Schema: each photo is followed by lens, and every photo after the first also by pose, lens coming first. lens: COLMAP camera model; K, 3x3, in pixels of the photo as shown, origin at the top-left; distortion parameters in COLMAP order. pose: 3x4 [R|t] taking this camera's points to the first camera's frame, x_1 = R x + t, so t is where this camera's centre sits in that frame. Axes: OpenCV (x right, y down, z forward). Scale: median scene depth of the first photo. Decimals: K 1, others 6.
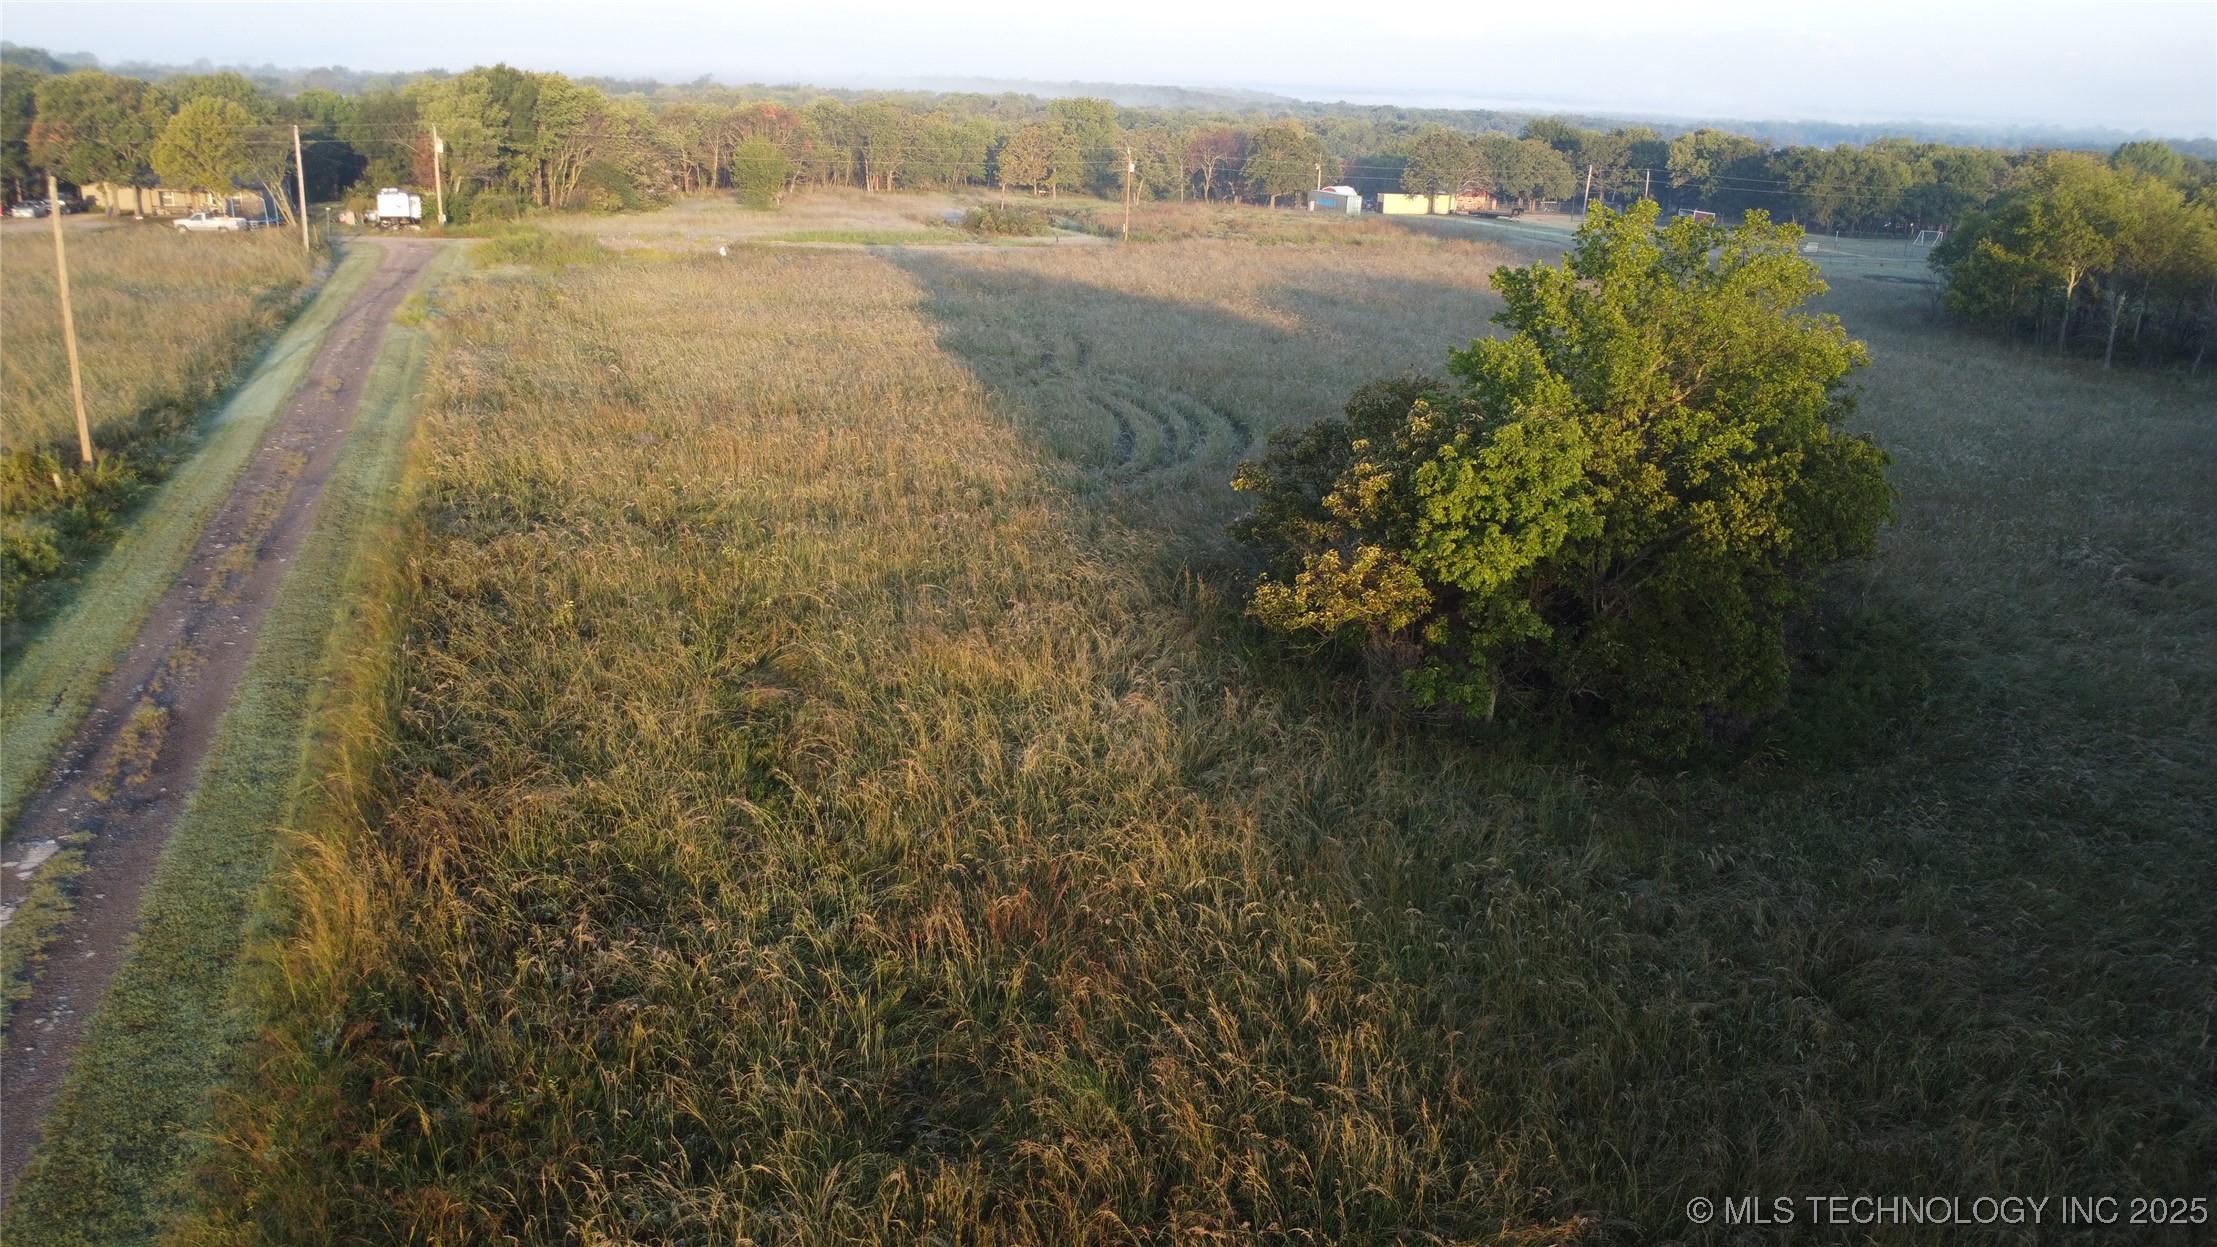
lens RADIAL K [[1601.9, 0, 1108.5], [0, 1601.9, 623.5], [0, 0, 1]] dist [-0.006852, -0.004286]
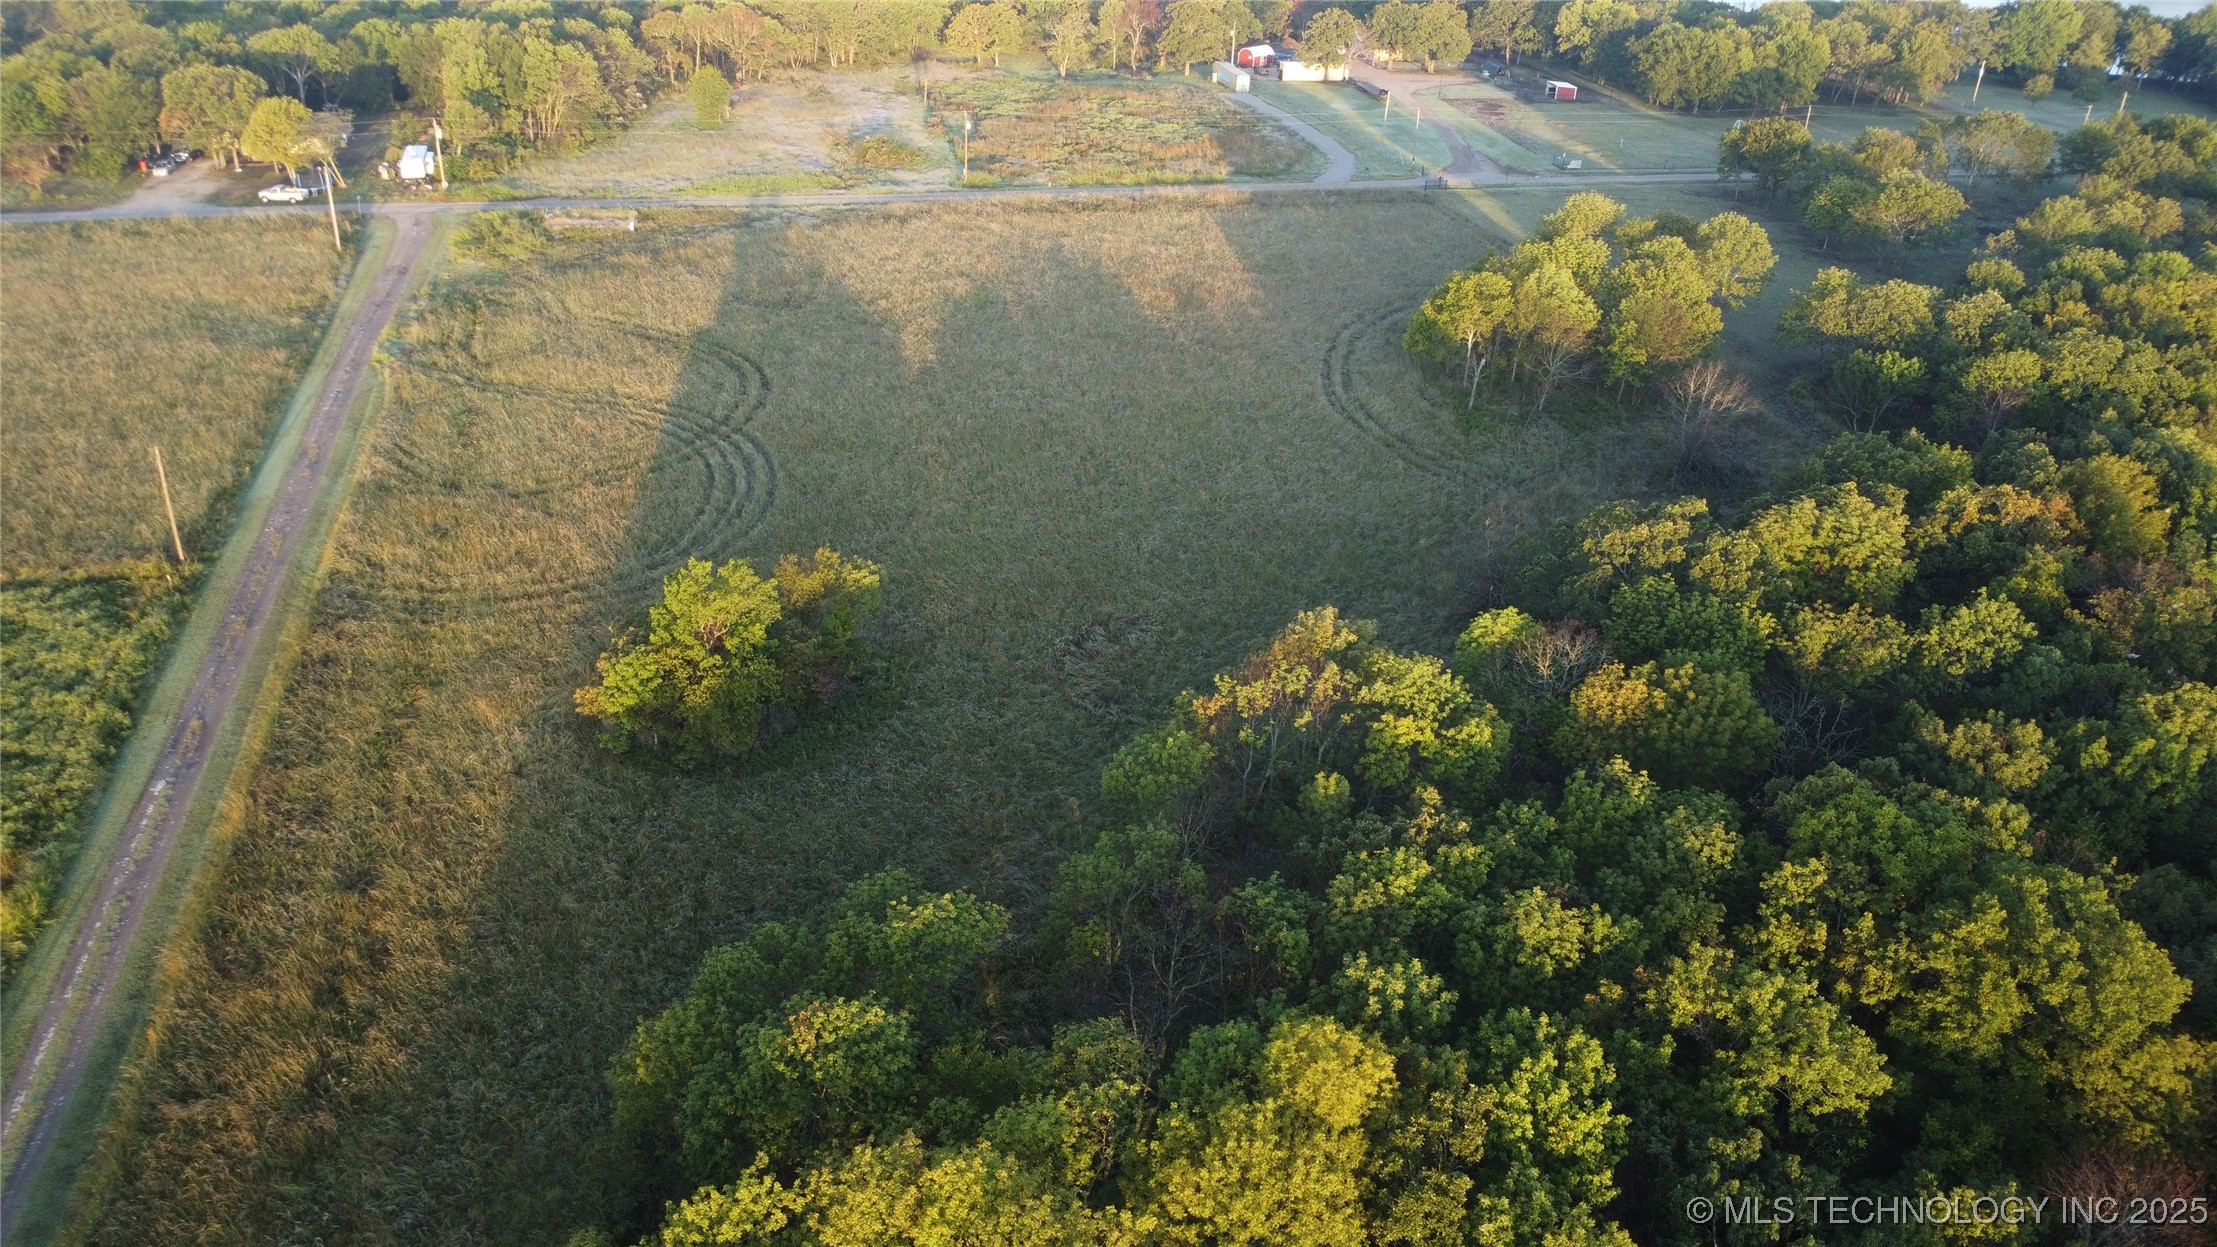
lens RADIAL K [[1625.4, 0, 1108.5], [0, 1625.4, 623.5], [0, 0, 1]] dist [-0.028181, -0.012744]
pose [[0.995073, 0.049050, -0.086163, 0.292759], [-0.031626, 0.980683, 0.193028, -0.166641], [0.093966, -0.189352, 0.977403, -0.377765]]
